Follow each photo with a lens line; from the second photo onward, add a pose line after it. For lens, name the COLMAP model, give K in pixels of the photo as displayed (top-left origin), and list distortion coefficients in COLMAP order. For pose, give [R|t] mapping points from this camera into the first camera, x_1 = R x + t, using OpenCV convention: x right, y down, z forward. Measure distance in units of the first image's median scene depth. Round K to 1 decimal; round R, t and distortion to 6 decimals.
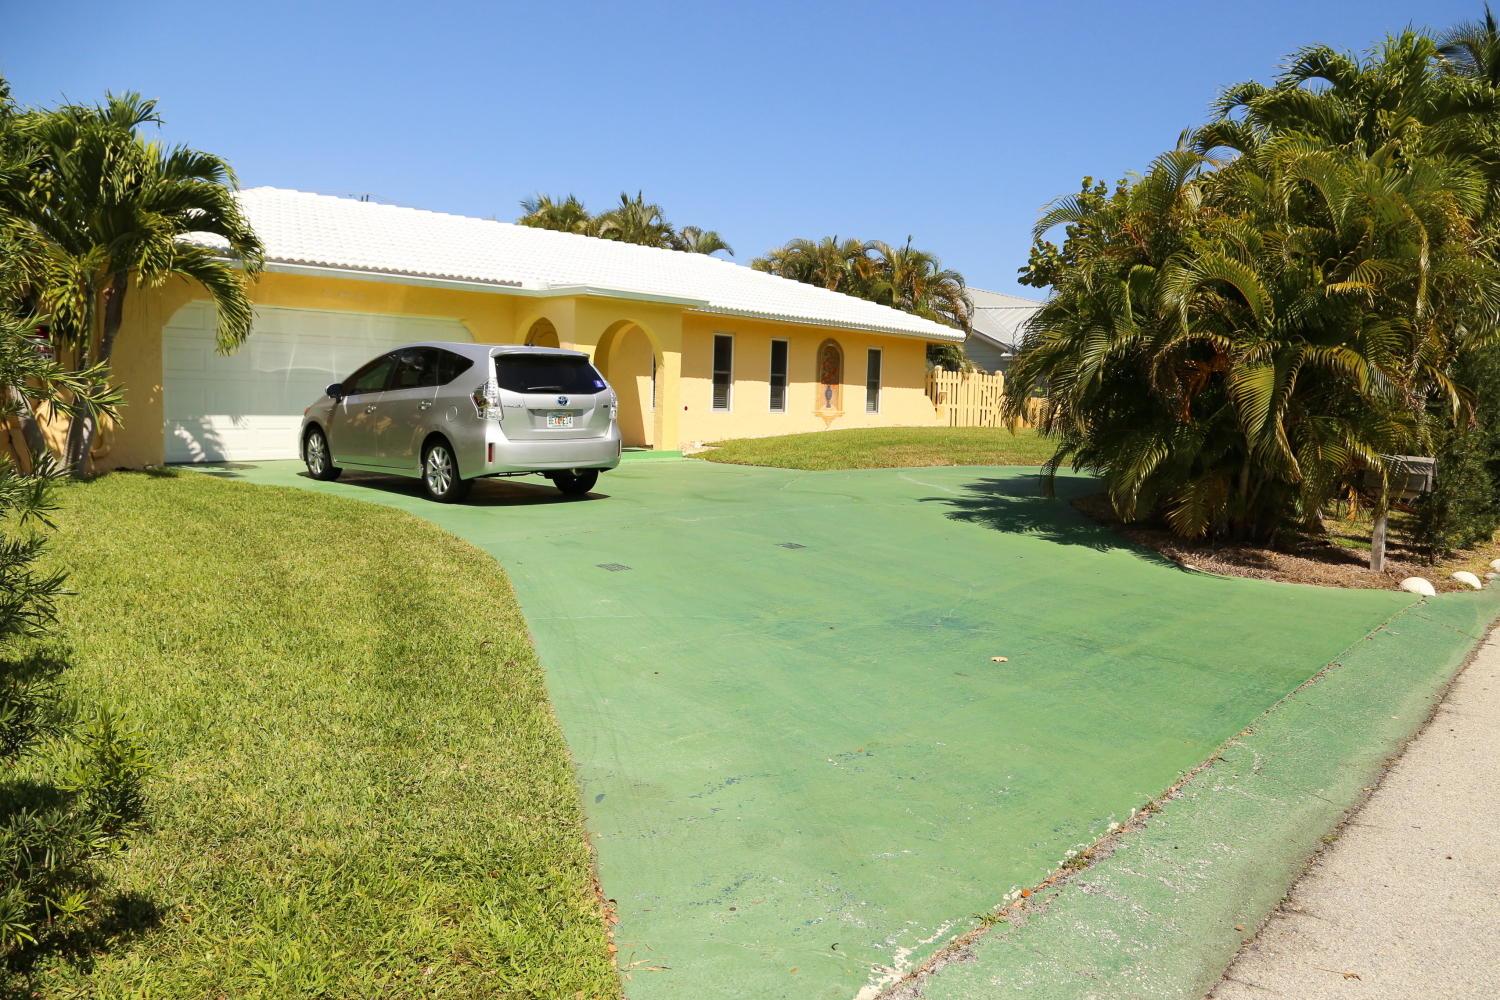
lens RADIAL K [[1085.0, 0, 750.0], [0, 1085.0, 500.0], [0, 0, 1]] dist [0.003138, -0.051336]
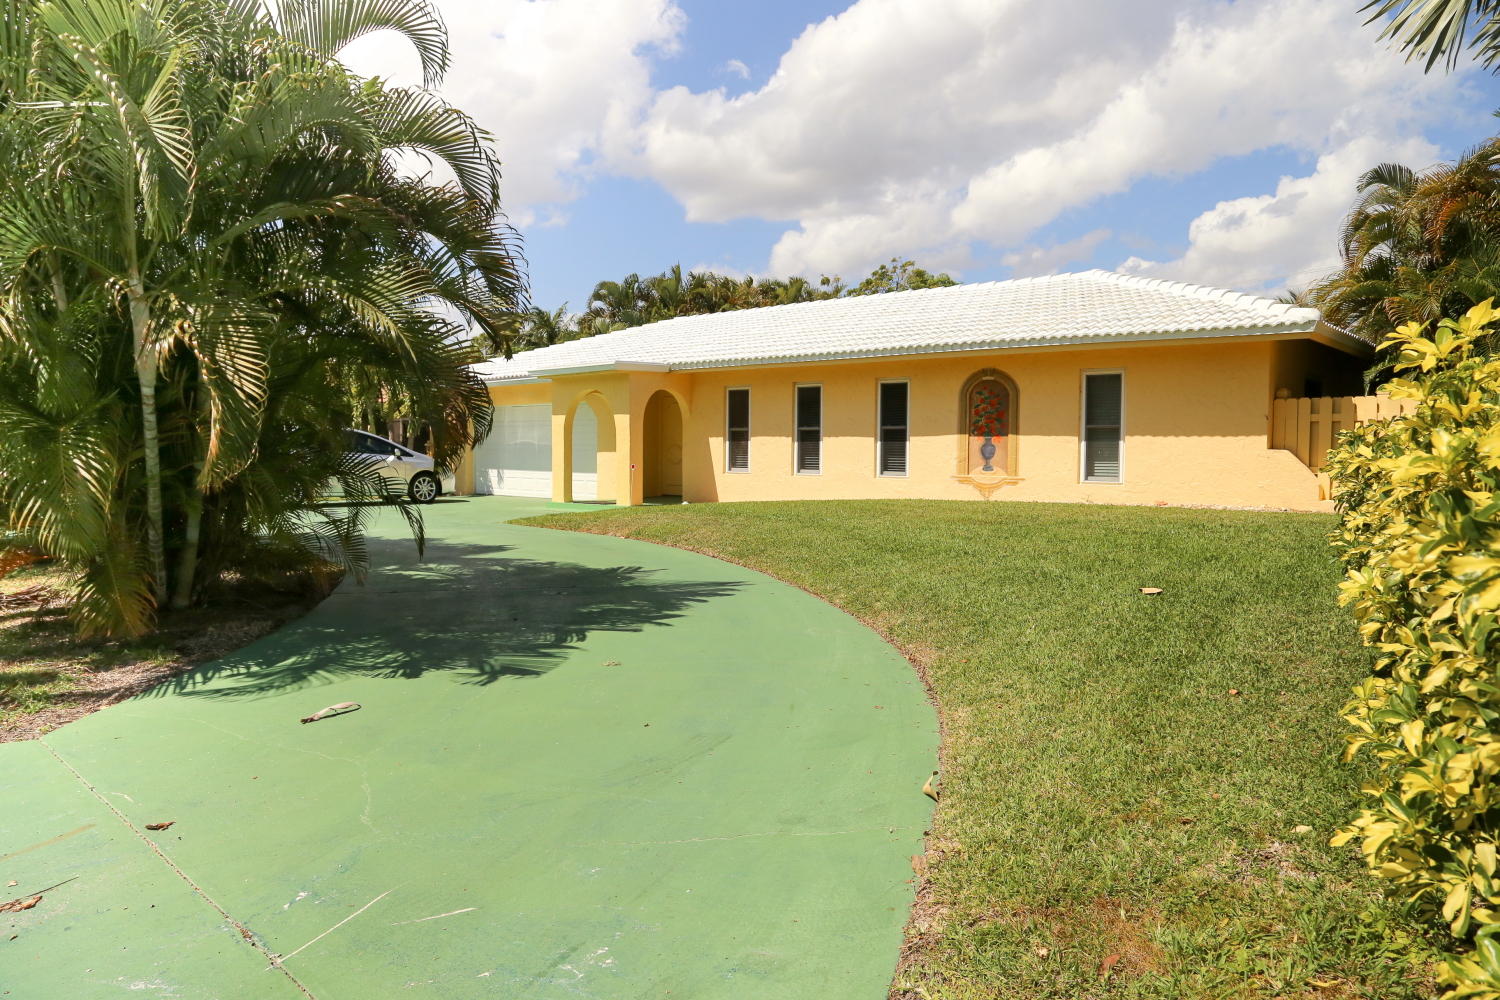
lens RADIAL K [[1085.0, 0, 750.0], [0, 1085.0, 500.0], [0, 0, 1]] dist [0.003138, -0.051336]
pose [[-0.048468, 0.009641, -0.998778, 0.776601], [-0.113130, 0.993466, 0.015080, -0.062796], [0.992397, 0.113723, -0.047061, 0.919257]]
